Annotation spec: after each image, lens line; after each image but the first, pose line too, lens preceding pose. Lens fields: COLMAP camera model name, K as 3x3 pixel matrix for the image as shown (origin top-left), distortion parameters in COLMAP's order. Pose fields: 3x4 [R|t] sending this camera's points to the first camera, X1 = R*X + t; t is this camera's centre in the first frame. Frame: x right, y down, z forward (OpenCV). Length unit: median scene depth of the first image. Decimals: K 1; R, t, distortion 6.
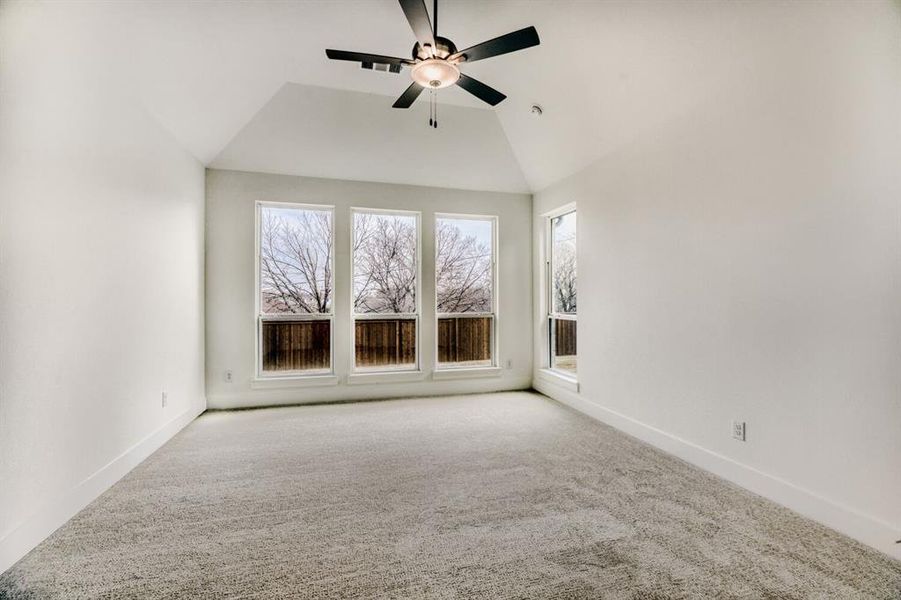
lens RADIAL K [[408.4, 0, 455.9], [0, 408.4, 294.9], [0, 0, 1]] dist [-0.002438, -0.000131]
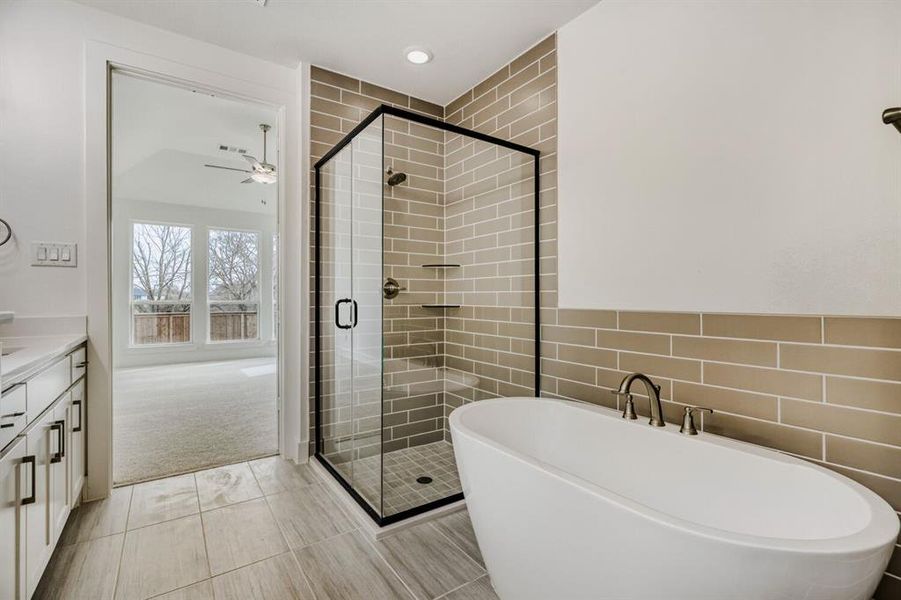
lens RADIAL K [[408.4, 0, 455.9], [0, 408.4, 294.9], [0, 0, 1]] dist [-0.002438, -0.000131]
pose [[0.942411, 0.001927, 0.334450, 0.020932], [-0.004405, 0.999968, 0.006650, 0.002692], [-0.334427, -0.007740, 0.942390, -0.154286]]
